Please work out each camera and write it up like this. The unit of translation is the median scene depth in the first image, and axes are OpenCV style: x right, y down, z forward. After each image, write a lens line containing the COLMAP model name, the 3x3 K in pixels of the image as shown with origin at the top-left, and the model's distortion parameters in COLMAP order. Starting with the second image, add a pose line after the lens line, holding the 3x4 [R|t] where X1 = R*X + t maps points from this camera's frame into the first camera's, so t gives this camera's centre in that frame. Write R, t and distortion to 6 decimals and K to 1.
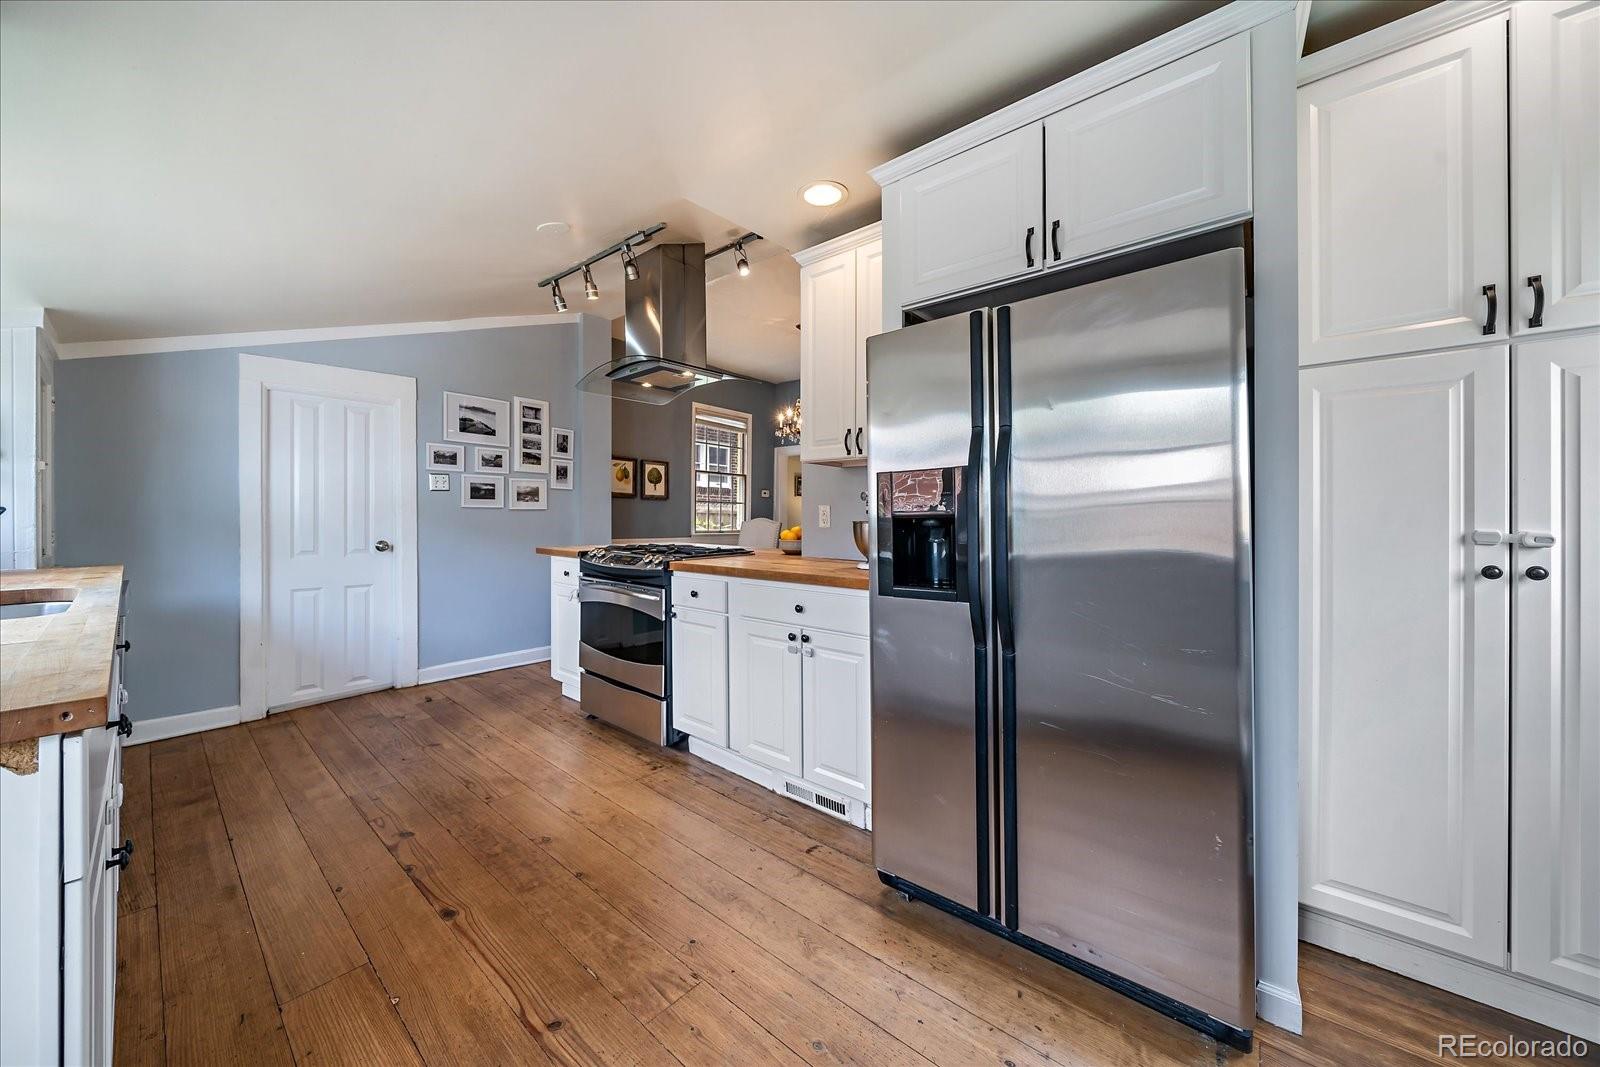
lens RADIAL K [[650.7, 0, 800.0], [0, 650.7, 533.5], [0, 0, 1]] dist [0.000229, 0.000067]
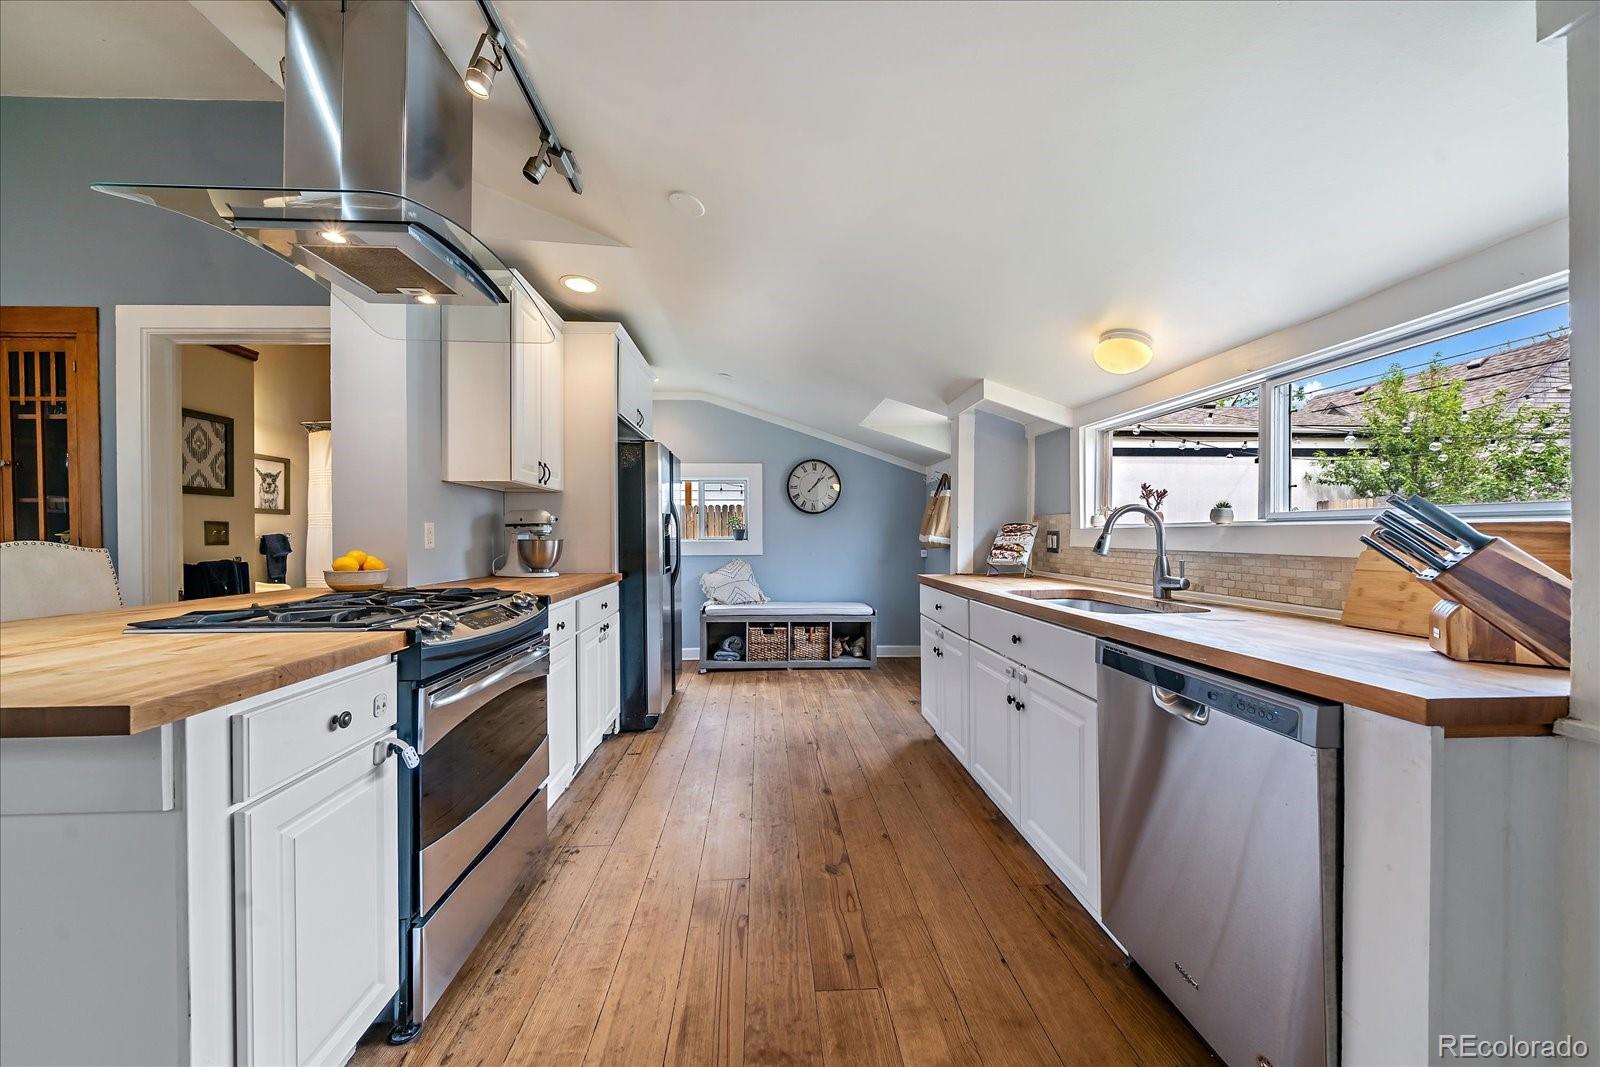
lens RADIAL K [[650.7, 0, 800.0], [0, 650.7, 533.5], [0, 0, 1]] dist [0.000229, 0.000067]
pose [[-0.753786, -0.008277, 0.657068, -0.996374], [0.010197, 0.999653, 0.024291, -0.064075], [-0.657041, 0.025010, -0.753440, 1.446101]]
